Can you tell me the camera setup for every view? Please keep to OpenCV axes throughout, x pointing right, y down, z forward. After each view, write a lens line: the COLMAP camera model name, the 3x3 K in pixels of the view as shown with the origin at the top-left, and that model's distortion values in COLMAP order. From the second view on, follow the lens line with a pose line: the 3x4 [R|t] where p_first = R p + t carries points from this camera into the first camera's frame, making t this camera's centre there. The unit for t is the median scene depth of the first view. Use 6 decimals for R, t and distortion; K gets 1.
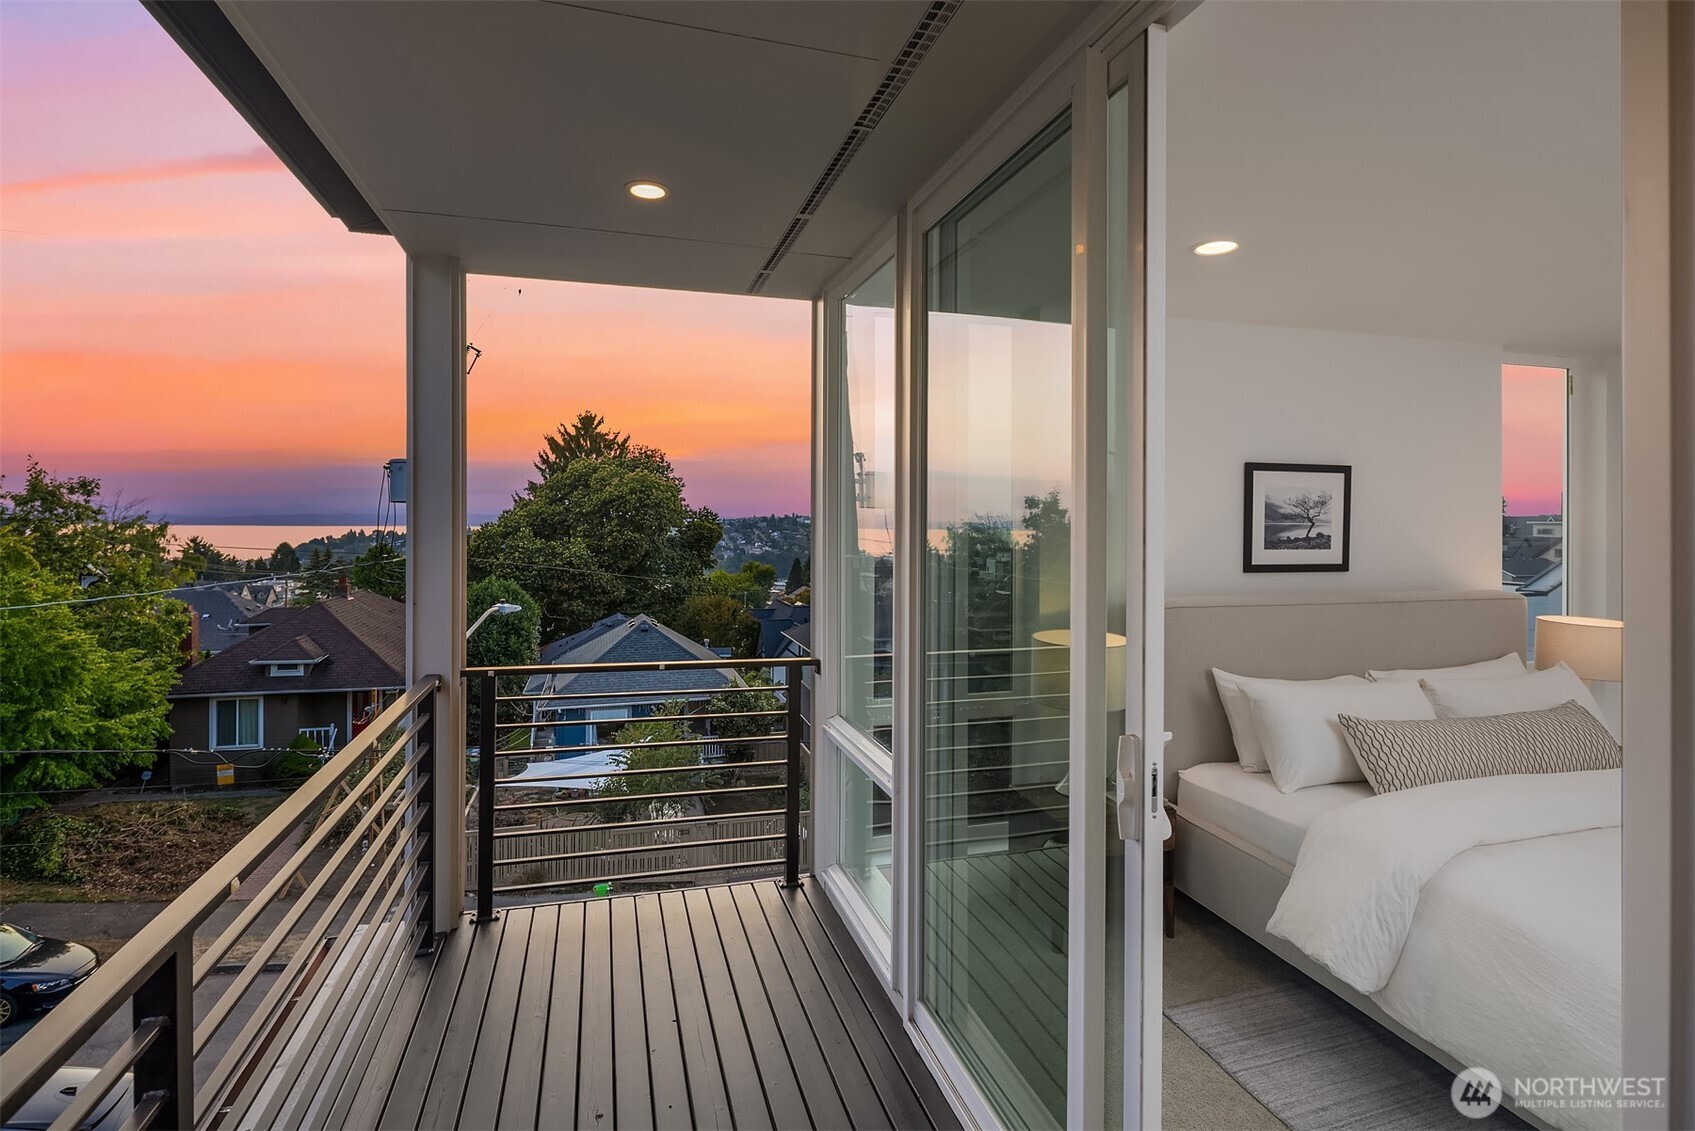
lens RADIAL K [[826.8, 0, 840.7], [0, 826.8, 529.4], [0, 0, 1]] dist [0.002911, 0.000151]
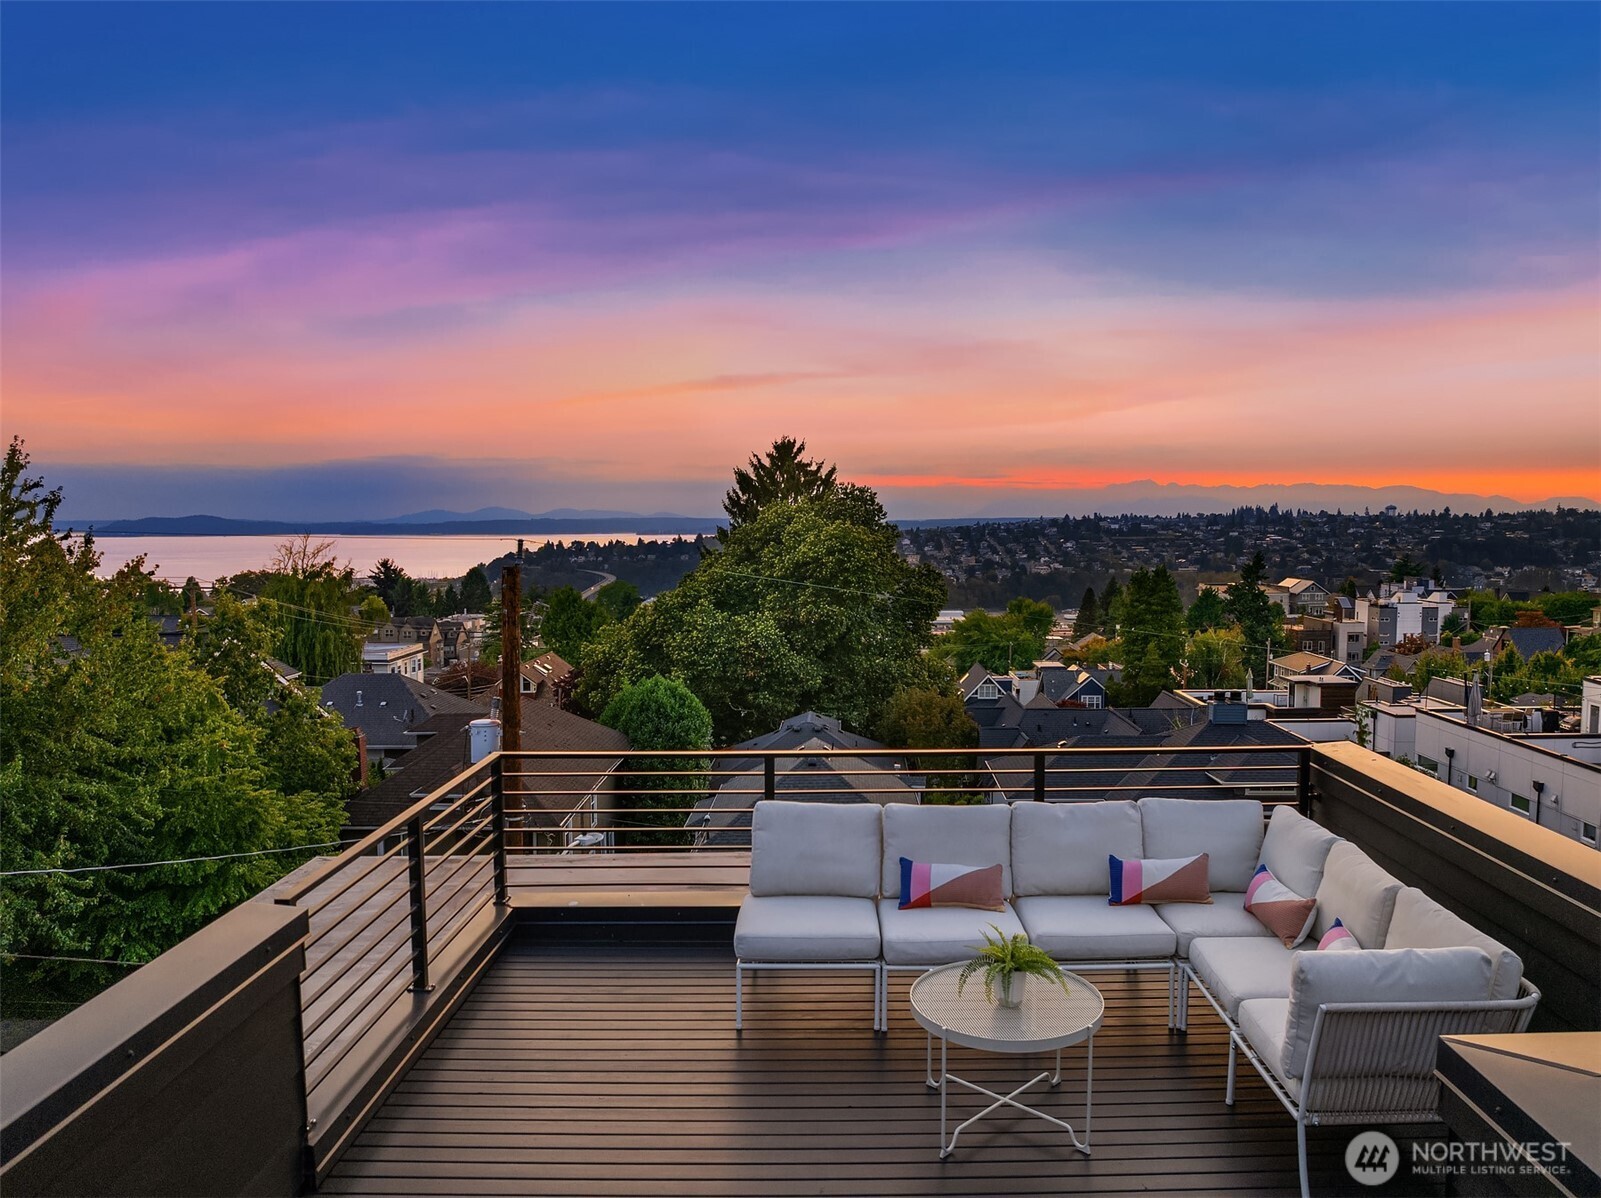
lens RADIAL K [[1141.6, 0, 831.2], [0, 1141.6, 600.4], [0, 0, 1]] dist [-0.011430, -0.001539]
pose [[0.957832, -0.003926, -0.287303, 0.064440], [0.021228, 0.998141, 0.057132, -0.061236], [0.286544, -0.060822, 0.956134, -0.054048]]
